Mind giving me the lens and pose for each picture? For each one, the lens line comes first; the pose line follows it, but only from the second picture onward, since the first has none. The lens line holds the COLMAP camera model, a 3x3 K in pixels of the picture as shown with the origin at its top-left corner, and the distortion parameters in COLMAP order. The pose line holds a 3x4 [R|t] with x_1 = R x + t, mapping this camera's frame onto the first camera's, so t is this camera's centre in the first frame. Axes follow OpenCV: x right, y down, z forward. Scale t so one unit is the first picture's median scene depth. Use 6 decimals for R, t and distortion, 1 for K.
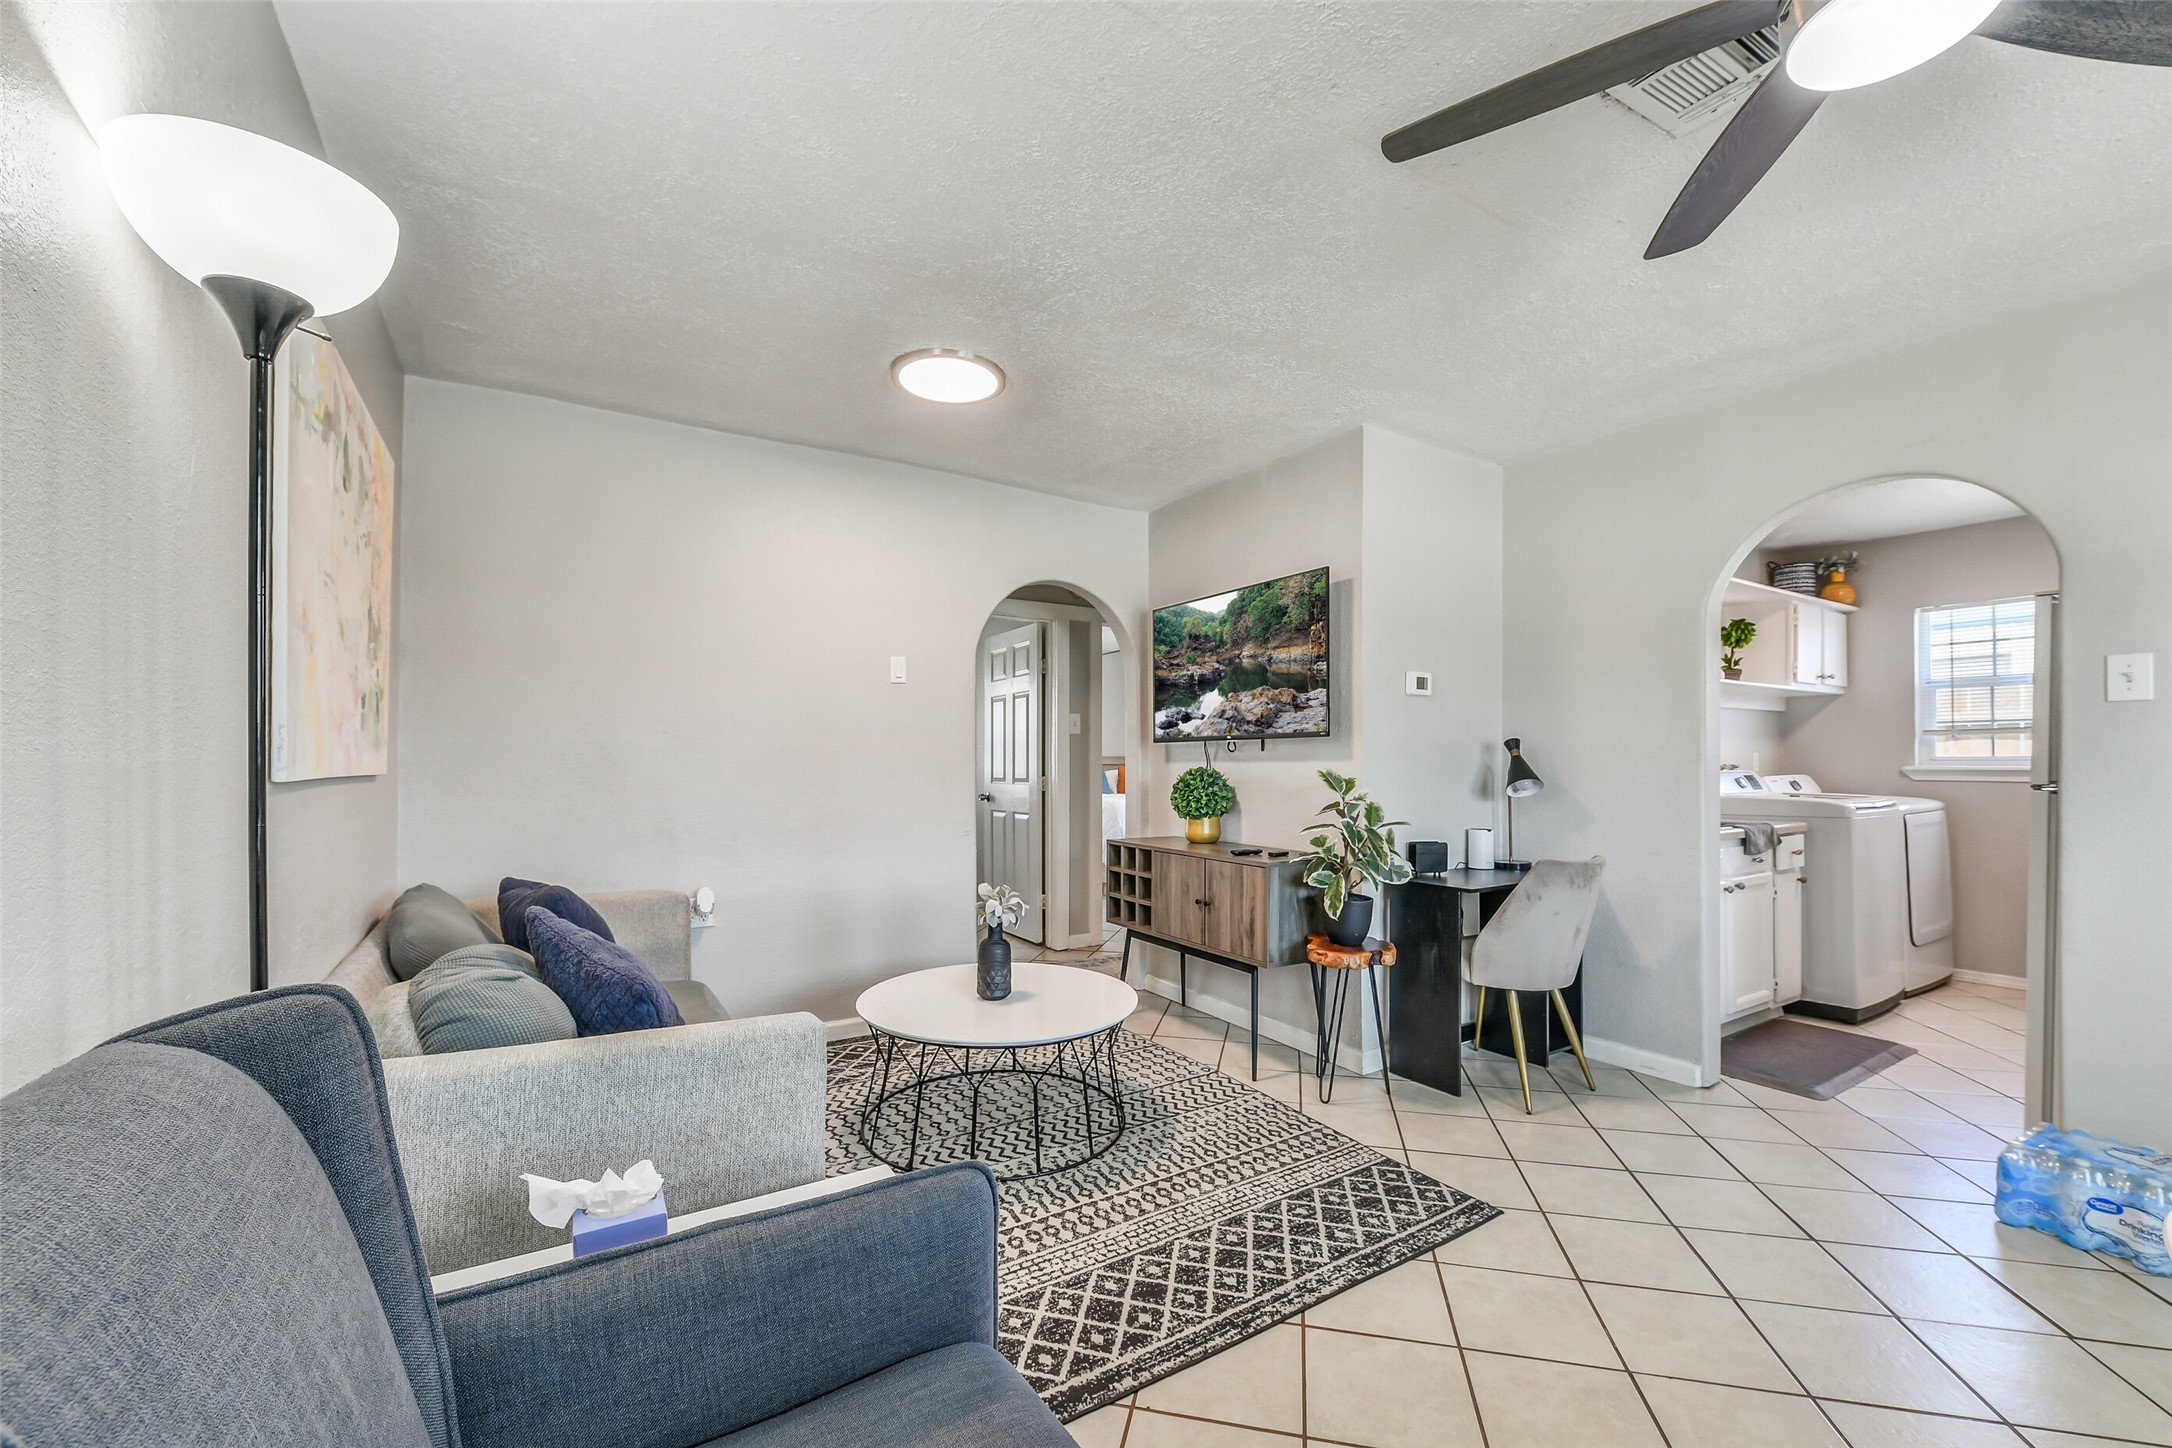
lens RADIAL K [[870.1, 0, 1091.0], [0, 870.1, 754.3], [0, 0, 1]] dist [-0.003756, -0.001775]
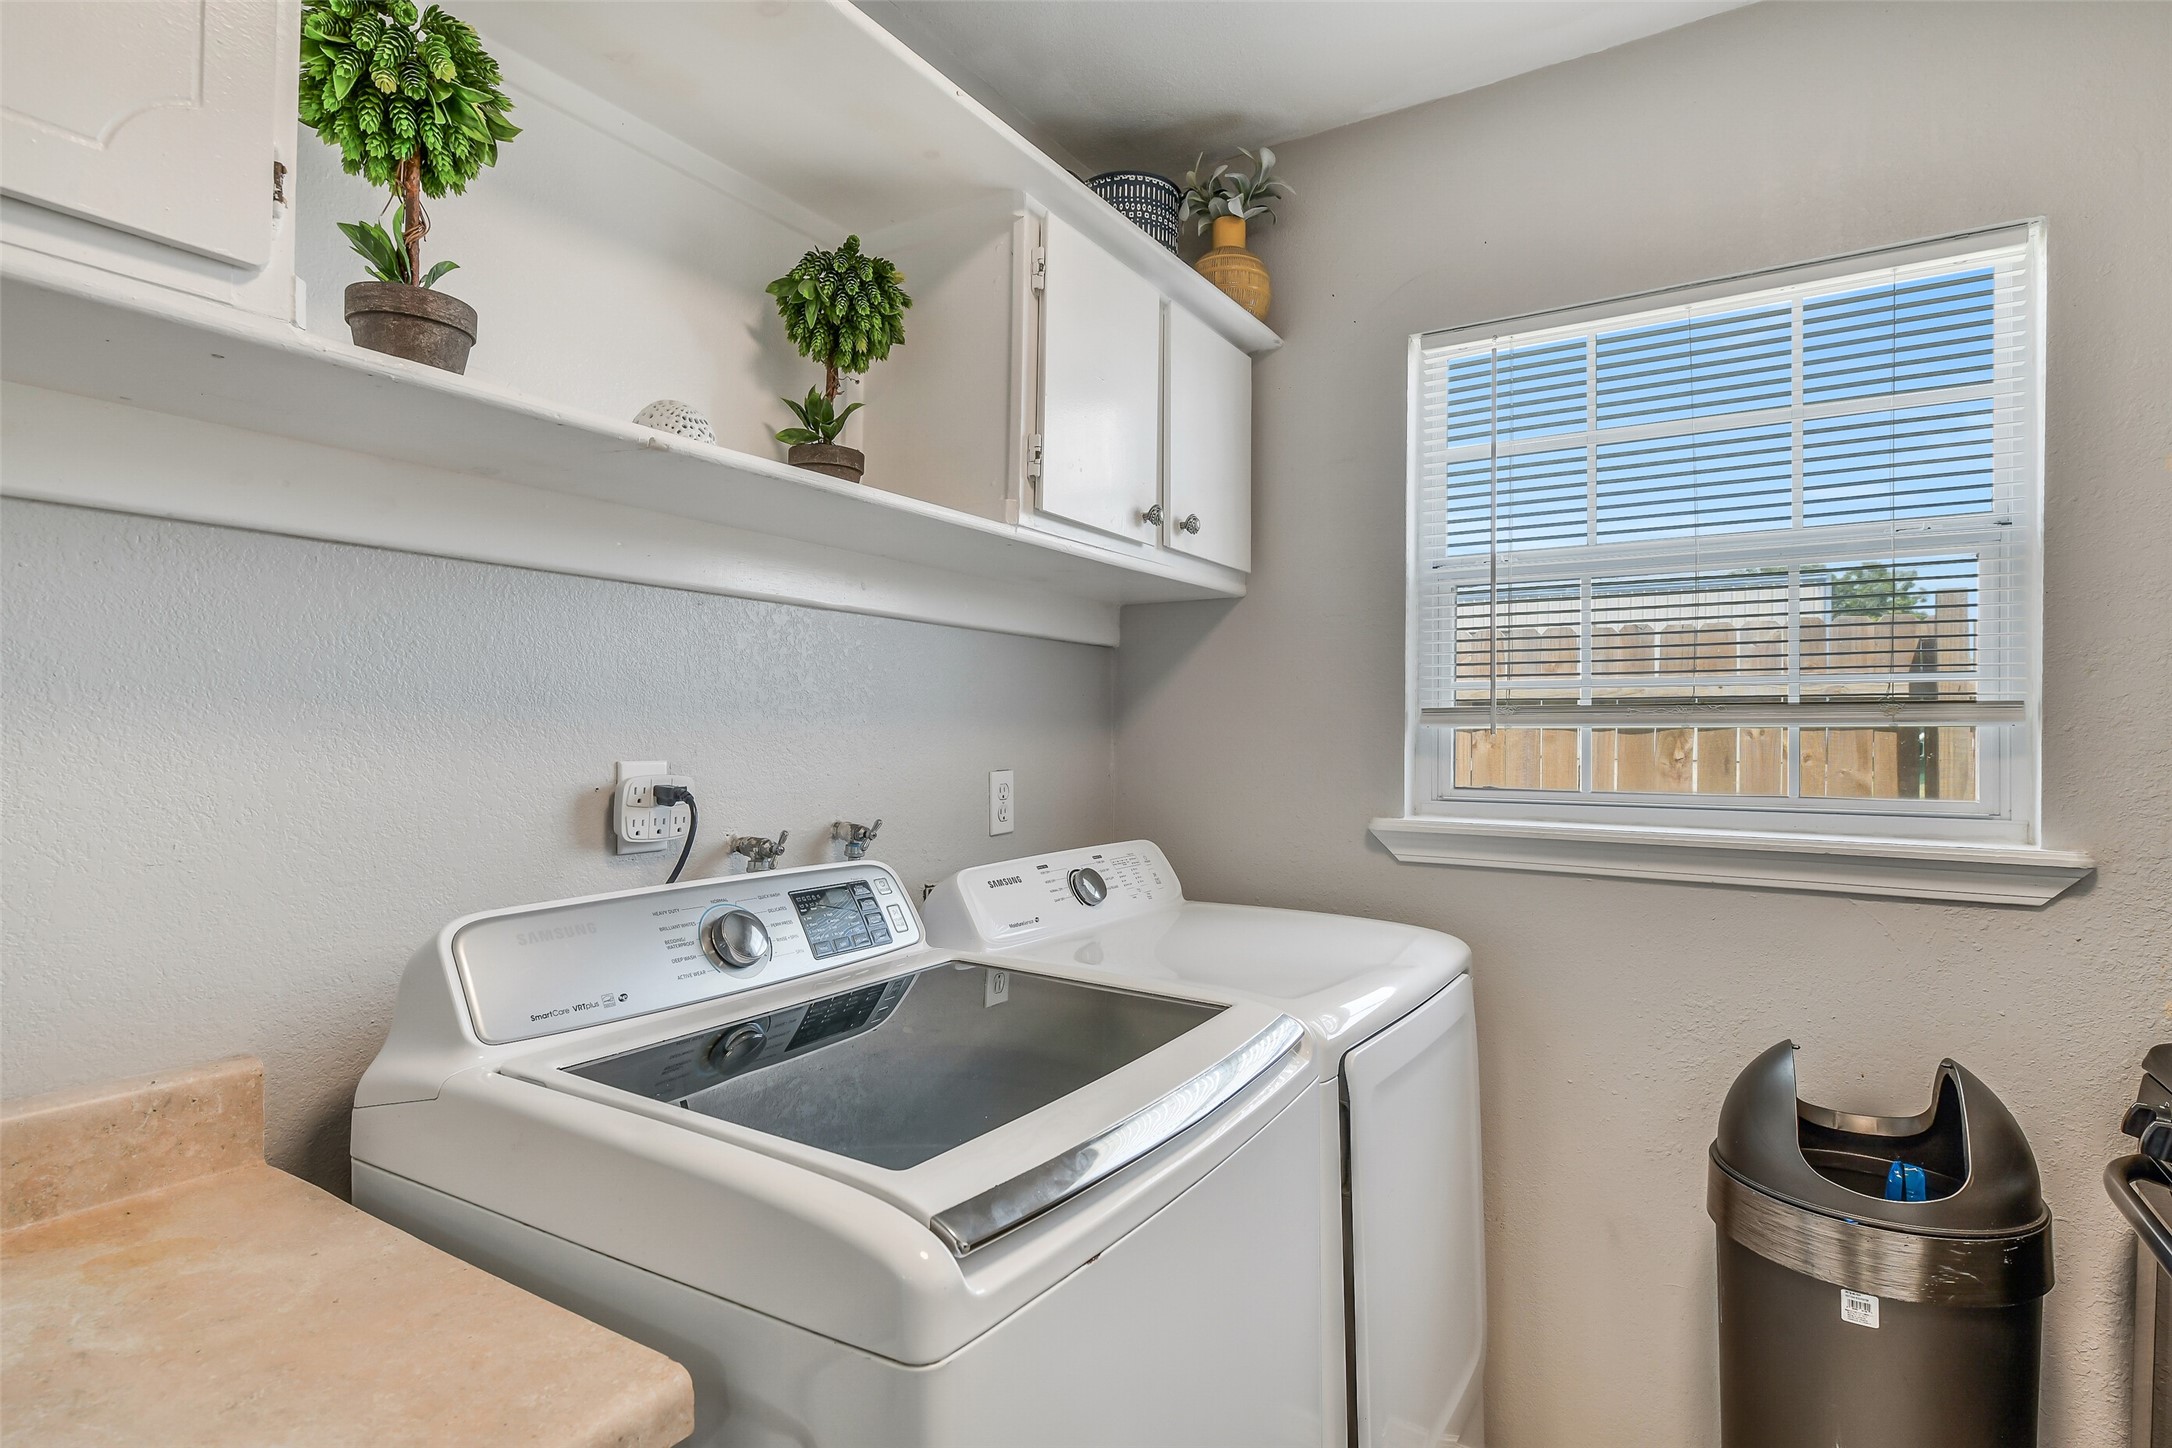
lens RADIAL K [[1084.6, 0, 1104.2], [0, 1084.6, 726.4], [0, 0, 1]] dist [-0.011020, -0.000879]
pose [[0.902361, 0.008356, 0.430901, 0.922360], [-0.009763, 0.999952, 0.001056, -0.027032], [-0.430871, -0.005160, 0.902399, 0.931154]]
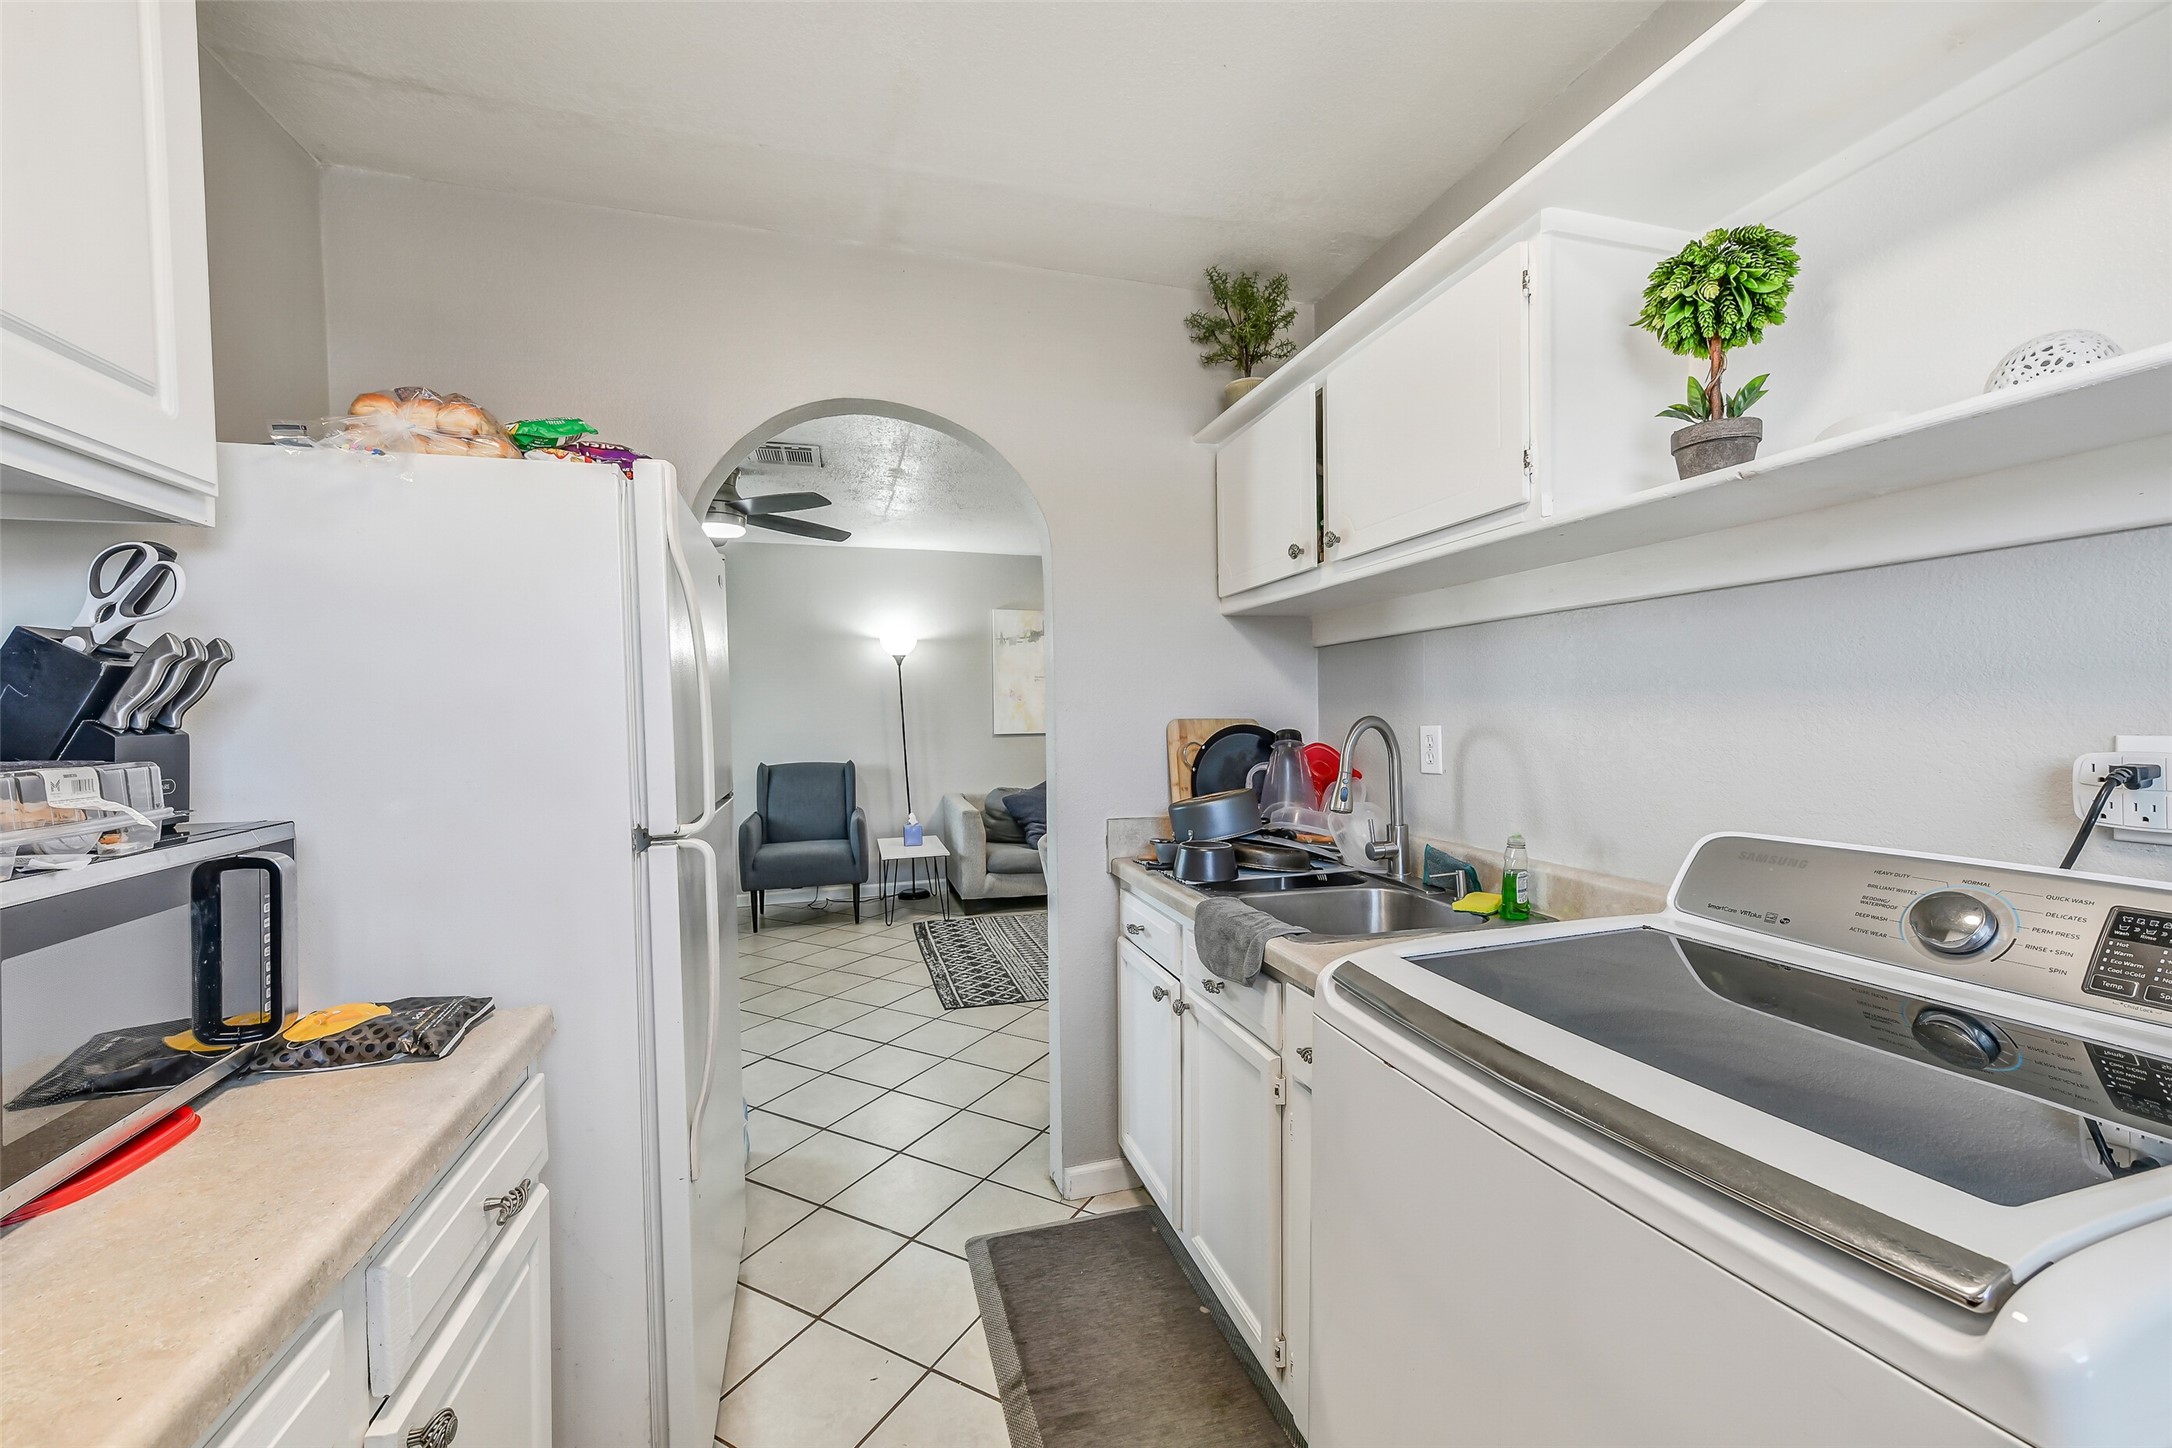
lens RADIAL K [[870.1, 0, 1067.9], [0, 870.1, 710.5], [0, 0, 1]] dist [-0.003756, -0.001775]
pose [[-0.293217, -0.000660, -0.956046, 1.318806], [0.014195, 0.999887, -0.005044, -0.024393], [0.955941, -0.015050, -0.293174, 1.129313]]
